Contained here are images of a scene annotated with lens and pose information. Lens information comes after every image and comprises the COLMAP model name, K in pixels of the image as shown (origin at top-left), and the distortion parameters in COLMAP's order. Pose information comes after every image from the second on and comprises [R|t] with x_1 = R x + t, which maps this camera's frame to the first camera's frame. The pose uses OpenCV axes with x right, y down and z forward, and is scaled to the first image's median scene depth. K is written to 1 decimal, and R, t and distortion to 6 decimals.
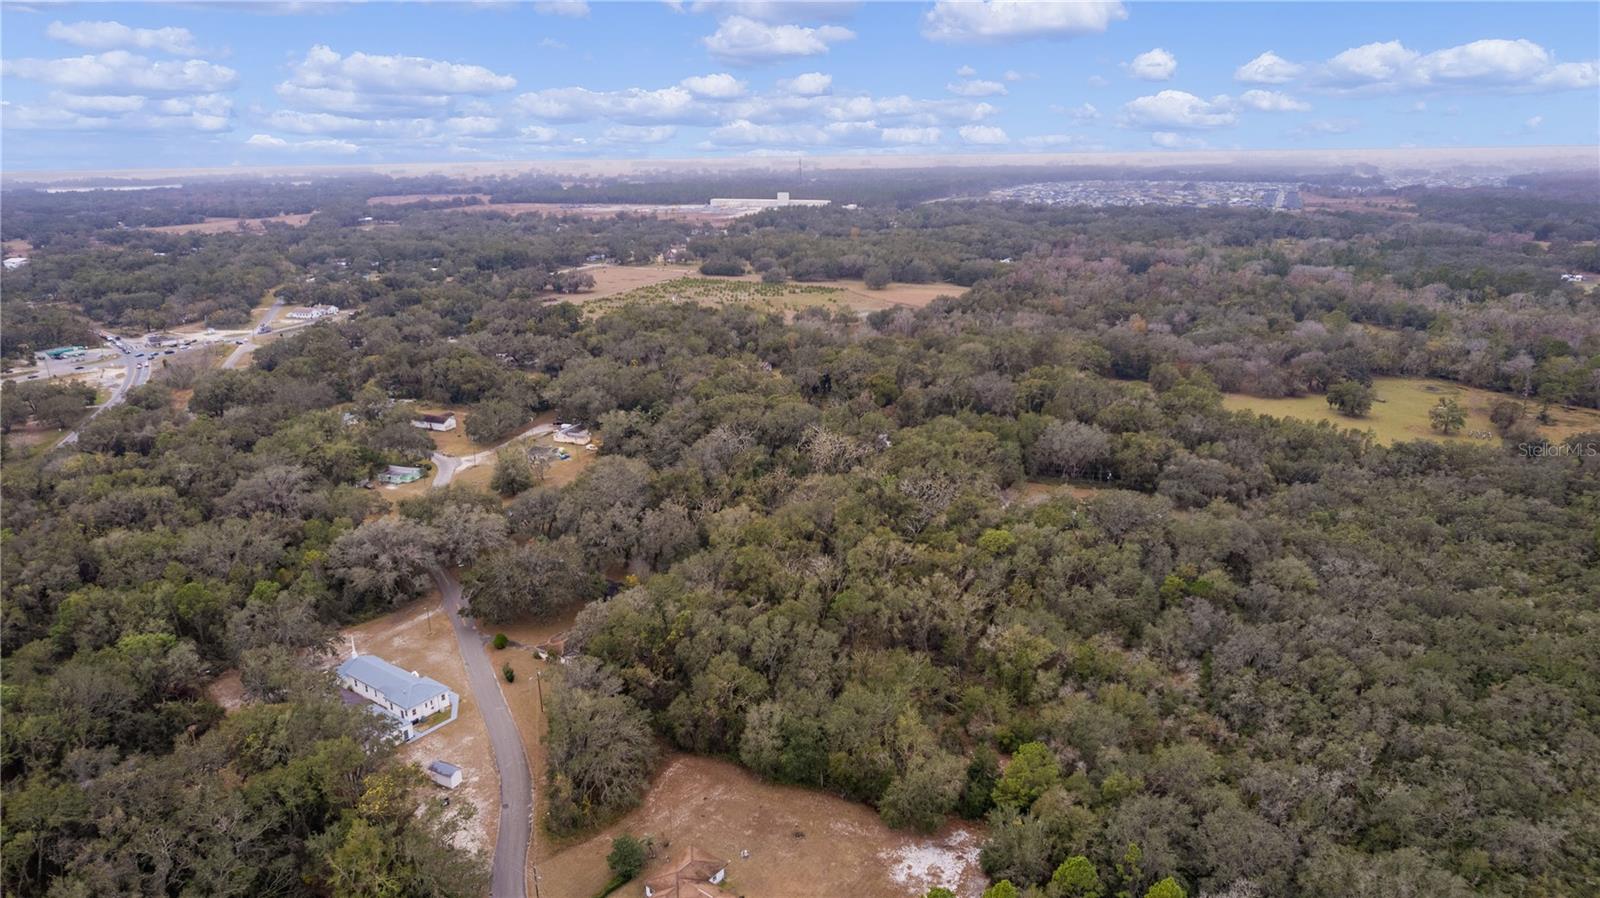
lens RADIAL K [[1029.7, 0, 800.0], [0, 1029.7, 449.0], [0, 0, 1]] dist [-0.069831, 0.059022]
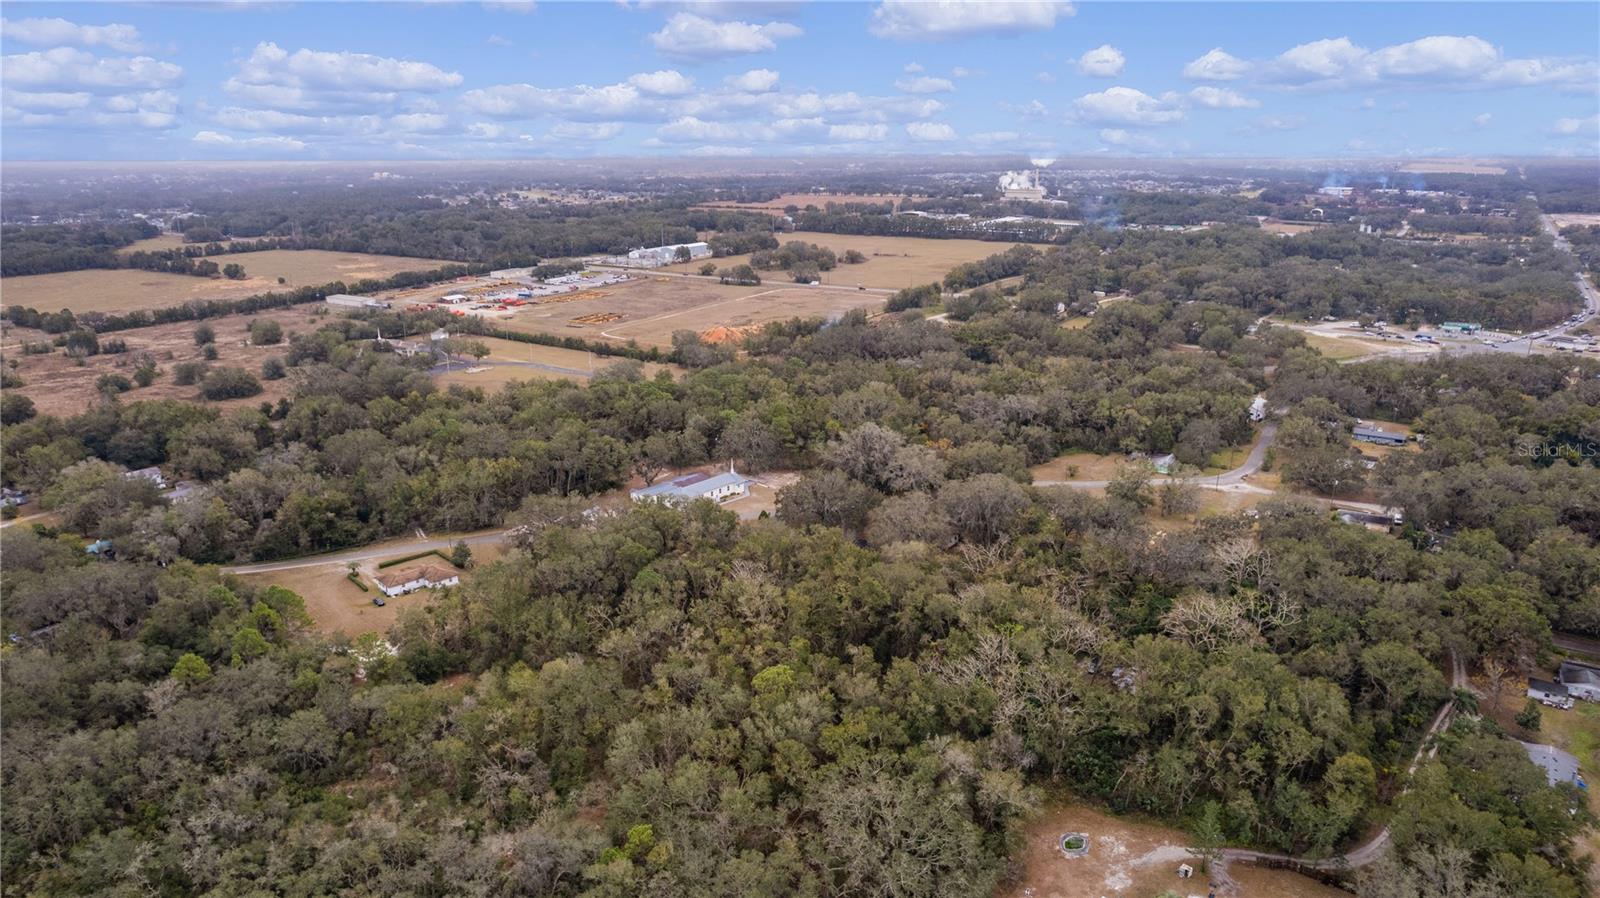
lens RADIAL K [[1029.7, 0, 800.0], [0, 1029.7, 449.0], [0, 0, 1]] dist [-0.069831, 0.059022]
pose [[-0.155304, 0.309108, -0.938261, 0.427940], [-0.278316, 0.897620, 0.341787, -0.166524], [0.947851, 0.314214, -0.053375, 0.525404]]
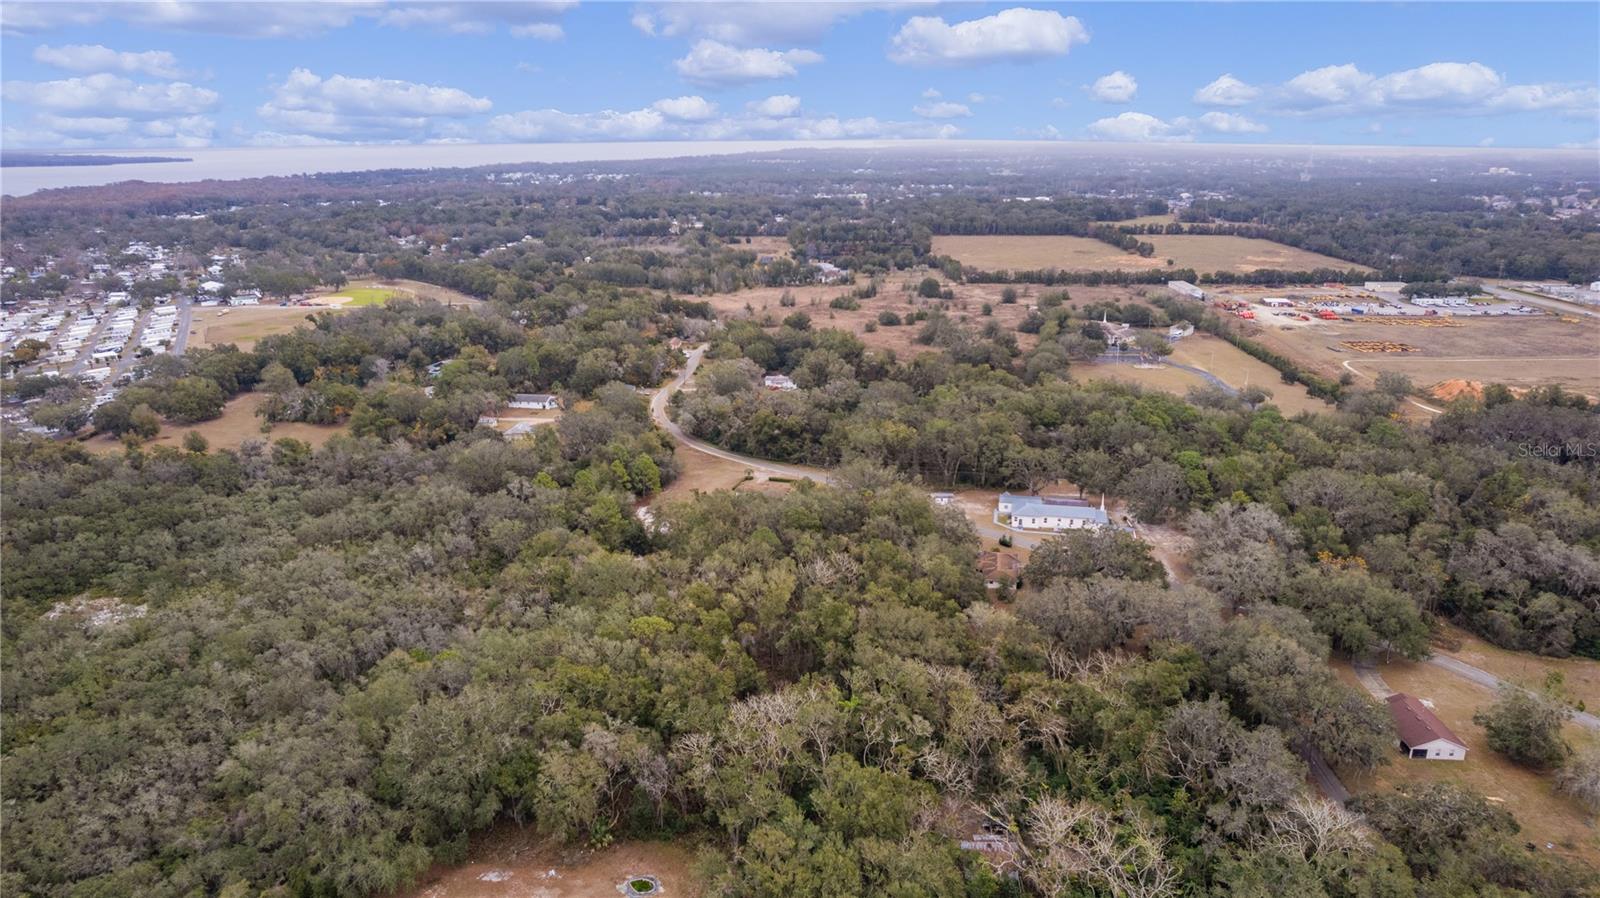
lens RADIAL K [[1040.6, 0, 798.5], [0, 1040.6, 408.8], [0, 0, 1]] dist [-0.069605, 0.056851]
pose [[-0.924403, 0.121698, -0.361480, 0.186618], [-0.089442, 0.852140, 0.515613, -0.262894], [0.370781, 0.508966, -0.776837, 0.835772]]
